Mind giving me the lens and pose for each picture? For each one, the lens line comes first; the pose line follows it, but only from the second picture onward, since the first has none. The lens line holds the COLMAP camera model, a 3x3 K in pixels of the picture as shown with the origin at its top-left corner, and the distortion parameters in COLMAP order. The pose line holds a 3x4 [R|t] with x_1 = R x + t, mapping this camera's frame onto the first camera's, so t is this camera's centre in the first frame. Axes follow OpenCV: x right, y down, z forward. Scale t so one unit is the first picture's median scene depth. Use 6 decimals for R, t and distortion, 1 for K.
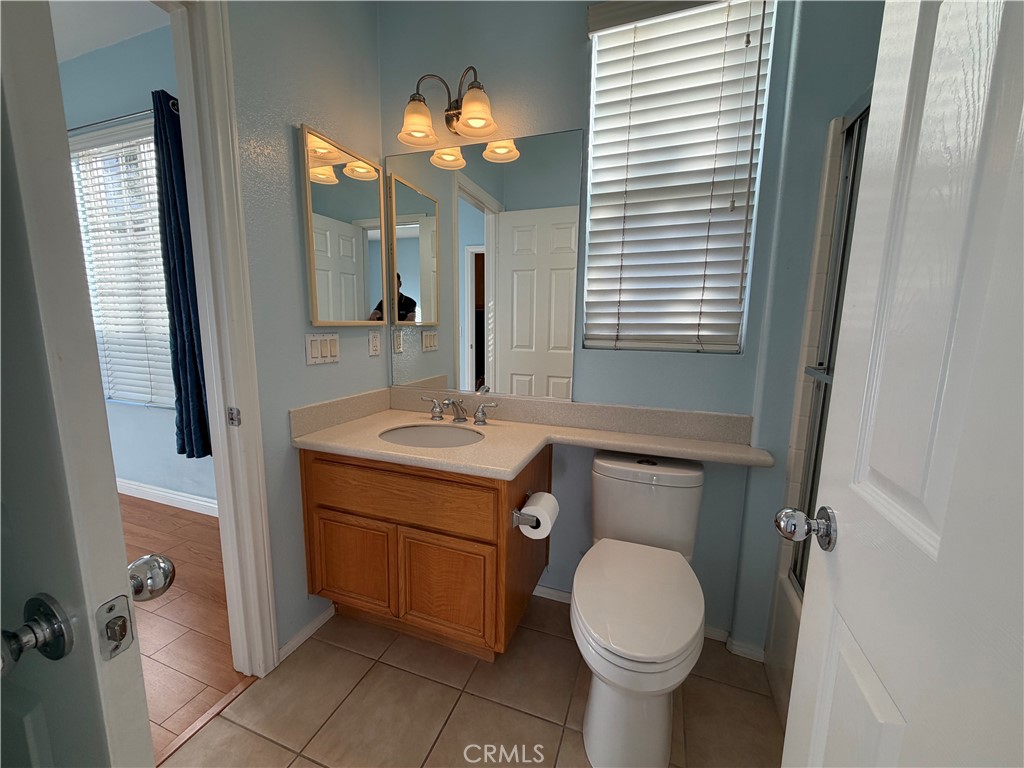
lens RADIAL K [[411.9, 0, 507.8], [0, 411.9, 387.4], [0, 0, 1]] dist [0.001791, -0.000852]
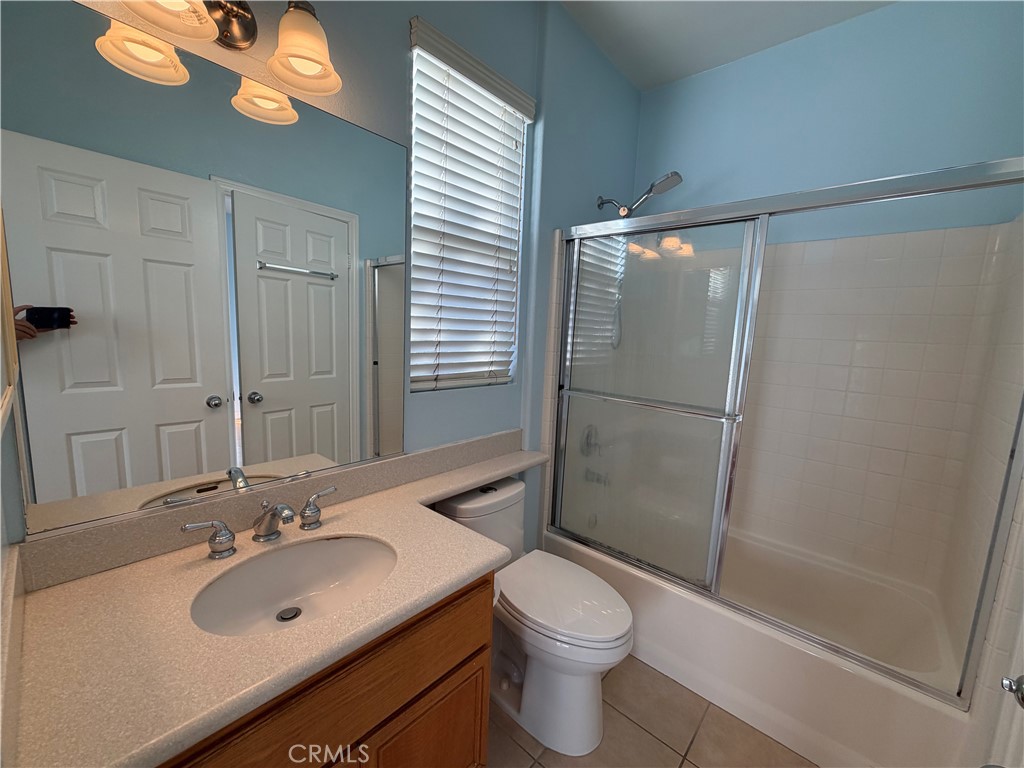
lens RADIAL K [[411.9, 0, 510.6], [0, 411.9, 383.4], [0, 0, 1]] dist [0.001791, -0.000852]
pose [[0.362865, -0.111854, 0.925104, -0.604973], [0.107177, 0.991191, 0.077805, -0.174507], [-0.925658, 0.070917, 0.371656, 0.504970]]
